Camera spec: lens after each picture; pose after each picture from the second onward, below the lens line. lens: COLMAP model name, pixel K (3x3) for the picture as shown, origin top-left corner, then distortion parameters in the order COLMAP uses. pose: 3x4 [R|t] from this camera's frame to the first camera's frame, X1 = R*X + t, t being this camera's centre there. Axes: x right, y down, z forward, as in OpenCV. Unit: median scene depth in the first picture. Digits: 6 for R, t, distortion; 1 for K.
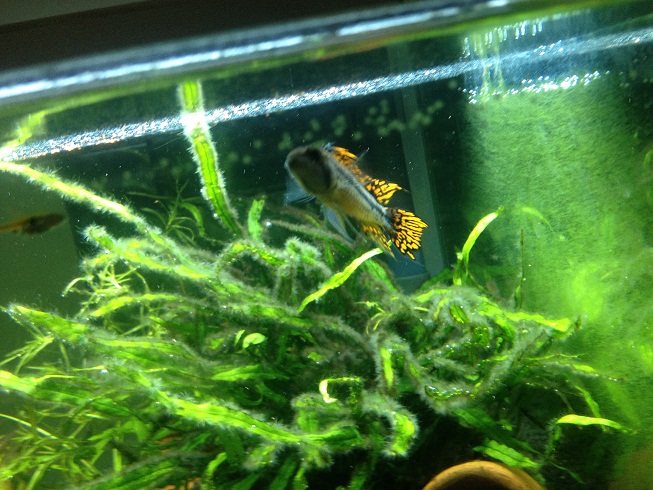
lens RADIAL K [[654.8, 0, 326.5], [0, 654.8, 245.0], [0, 0, 1]] dist [-0.065945, -0.010462]
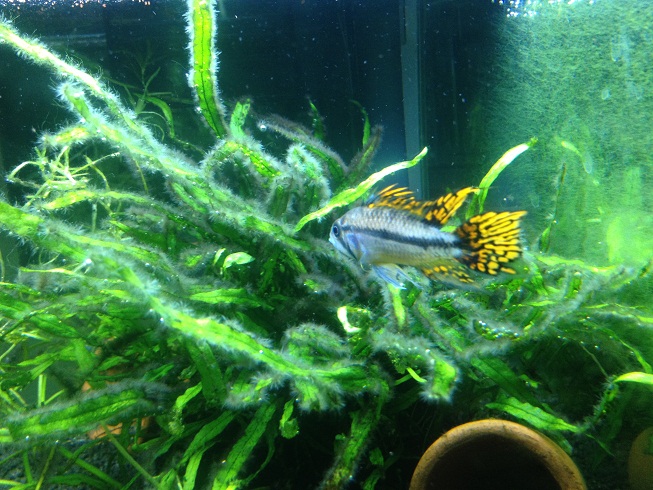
lens RADIAL K [[694.2, 0, 326.6], [0, 694.2, 259.8], [0, 0, 1]] dist [0.092669, -0.396750]
pose [[0.990252, 0.096833, 0.100124, -0.091273], [-0.105735, 0.990512, 0.087788, 0.056497], [-0.090673, -0.097518, 0.991095, 0.101159]]
